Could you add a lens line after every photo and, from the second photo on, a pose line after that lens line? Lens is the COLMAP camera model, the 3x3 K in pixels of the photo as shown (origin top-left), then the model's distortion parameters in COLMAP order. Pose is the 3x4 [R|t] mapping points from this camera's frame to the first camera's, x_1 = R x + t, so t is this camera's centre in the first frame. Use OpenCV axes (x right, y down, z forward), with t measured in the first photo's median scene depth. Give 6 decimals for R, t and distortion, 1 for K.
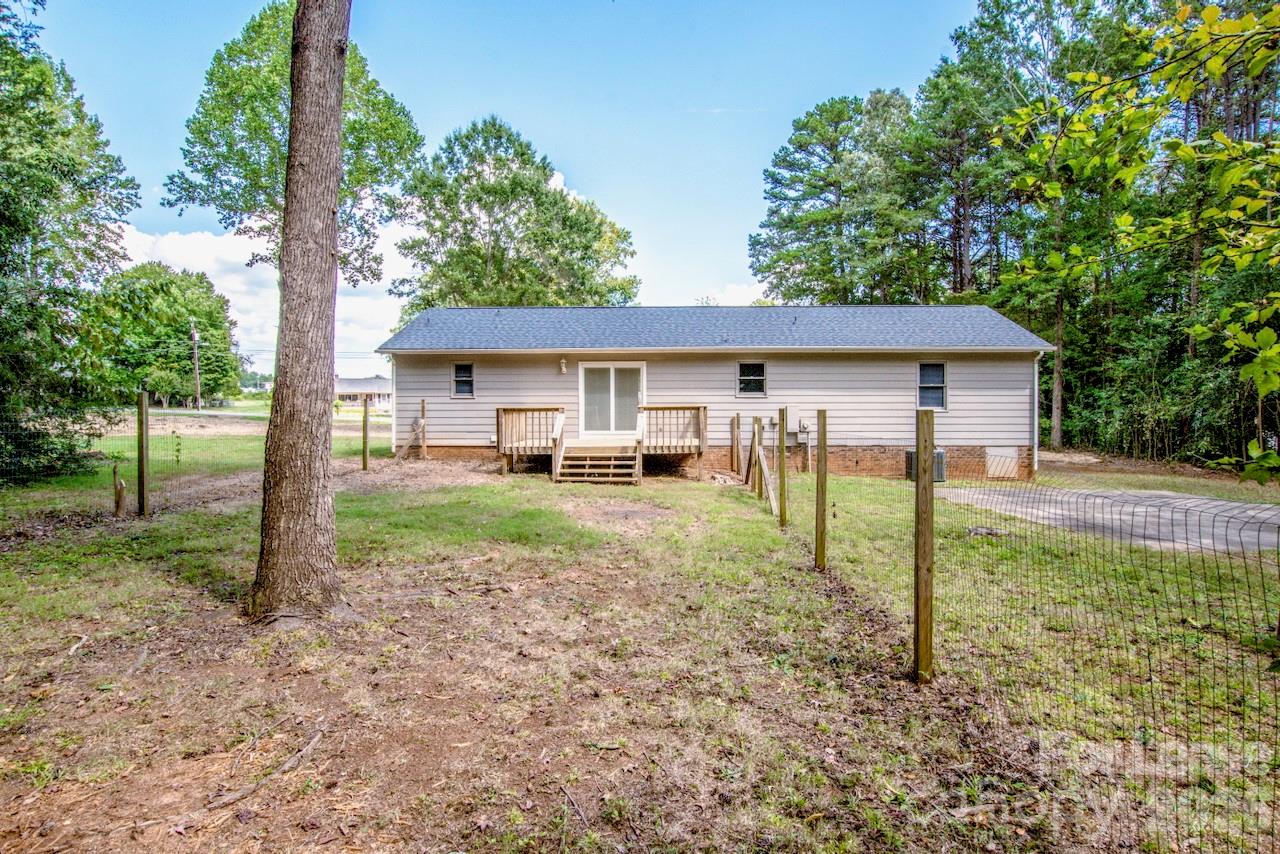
lens RADIAL K [[658.6, 0, 654.5], [0, 658.6, 412.1], [0, 0, 1]] dist [-0.021847, 0.000165]
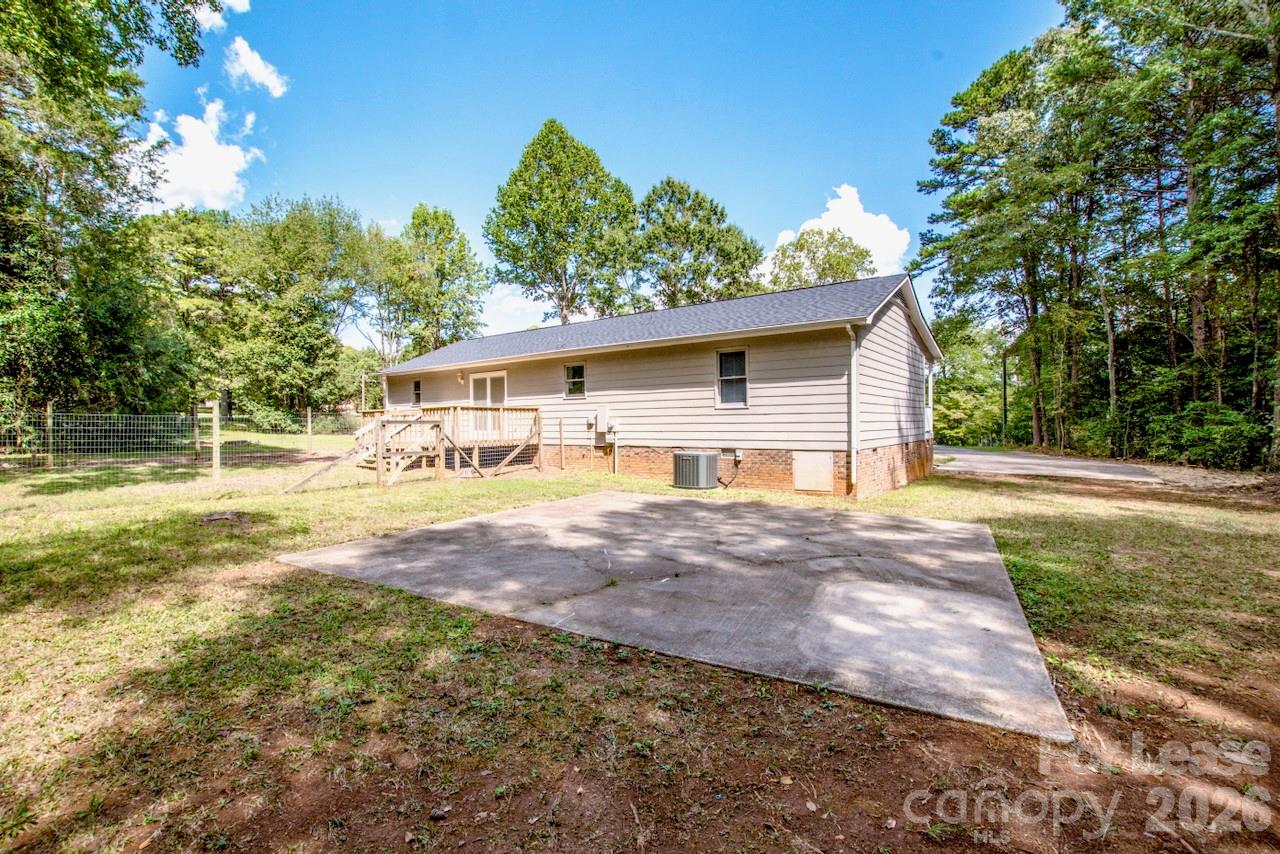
lens RADIAL K [[559.7, 0, 640.0], [0, 559.7, 427.0], [0, 0, 1]] dist [-0.029312, 0.000547]
pose [[0.821639, -0.002859, -0.570001, 0.538194], [0.003336, 0.999994, -0.000206, 0.016851], [0.569998, -0.001732, 0.821644, 0.240632]]
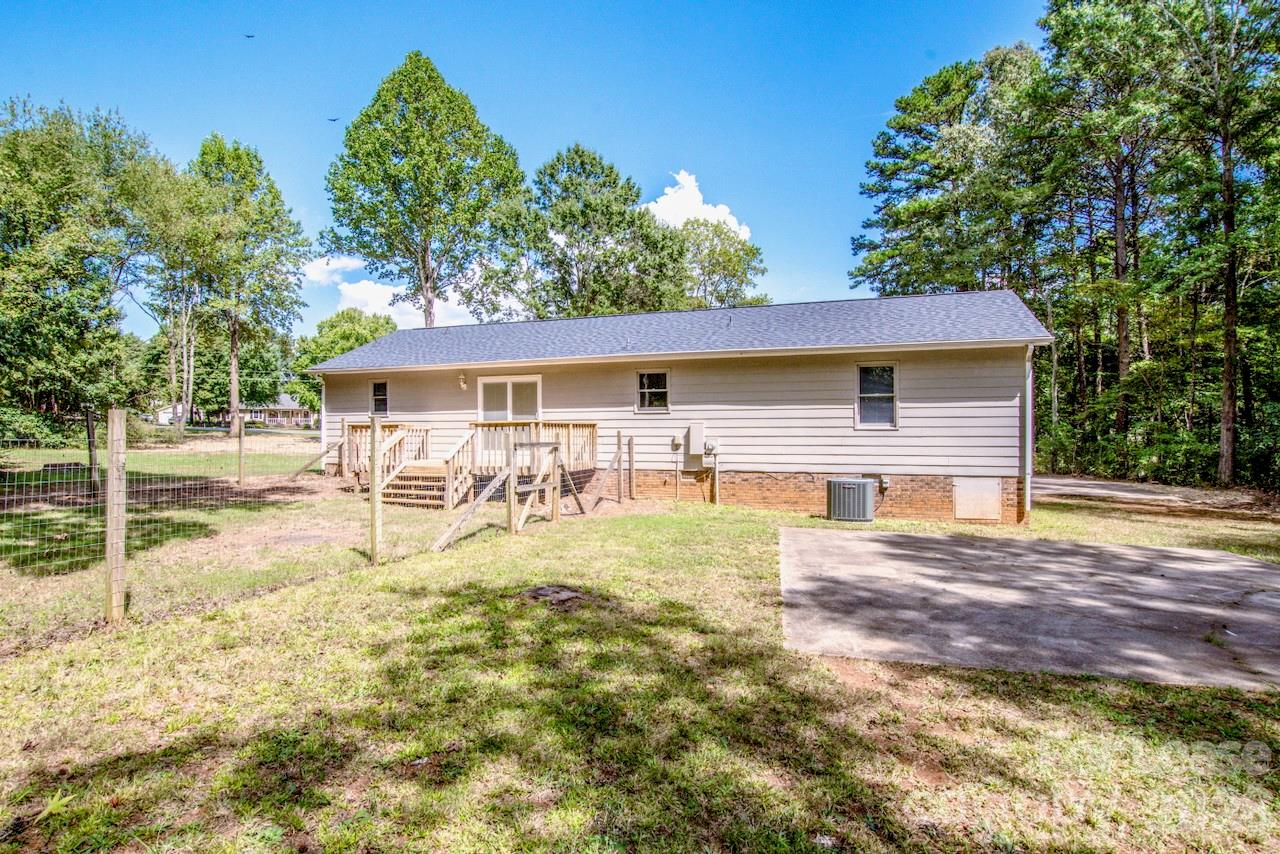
lens RADIAL K [[652.1, 0, 632.3], [0, 652.1, 435.0], [0, 0, 1]] dist [-0.017725, -0.000741]
pose [[0.948387, 0.001500, -0.317113, 0.286041], [-0.002346, 0.999995, -0.002288, 0.005953], [0.317107, 0.002914, 0.948385, 0.135293]]
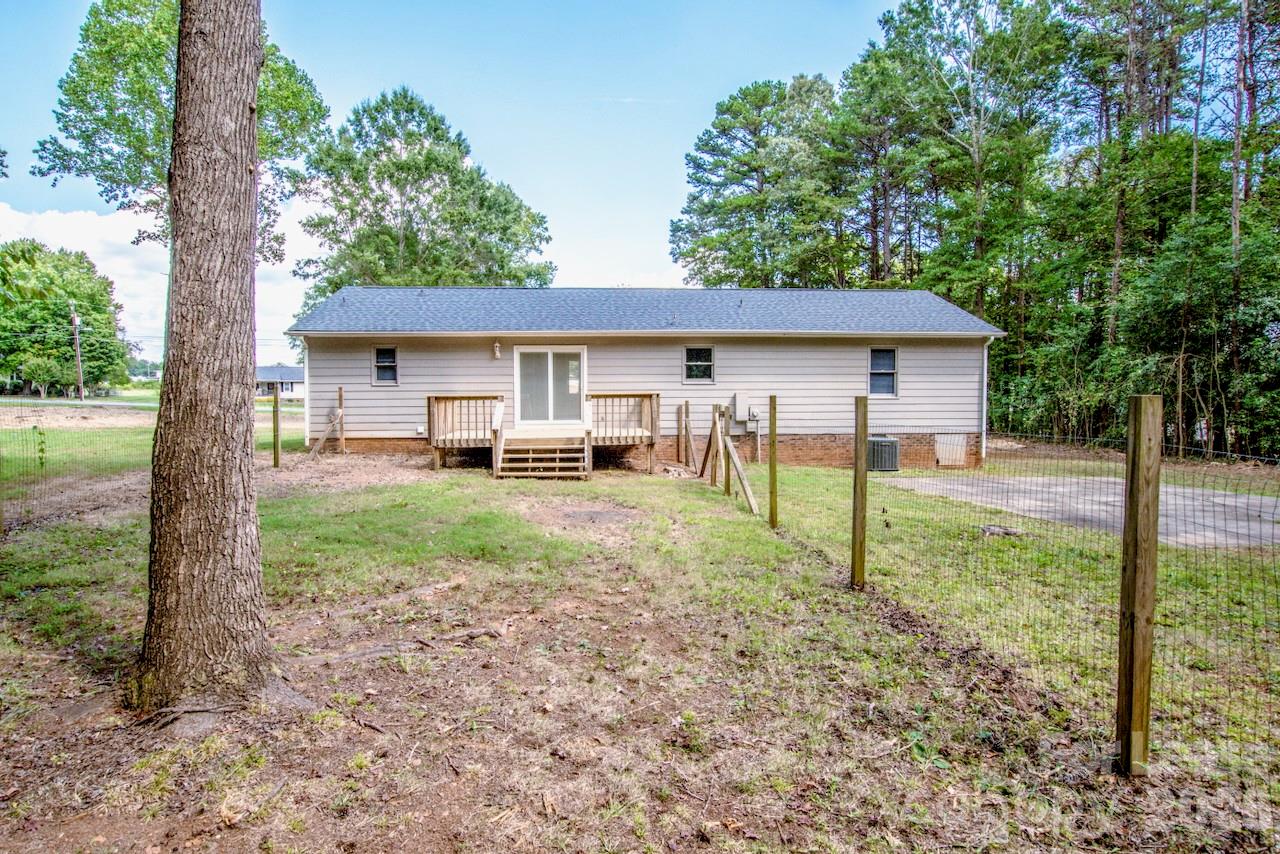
lens RADIAL K [[651.4, 0, 623.5], [0, 651.4, 417.2], [0, 0, 1]] dist [-0.020889, 0.000108]
pose [[0.996027, -0.005974, 0.088846, -0.032203], [0.003622, 0.999639, 0.026612, -0.000008], [-0.088973, -0.026184, 0.995690, 0.055880]]
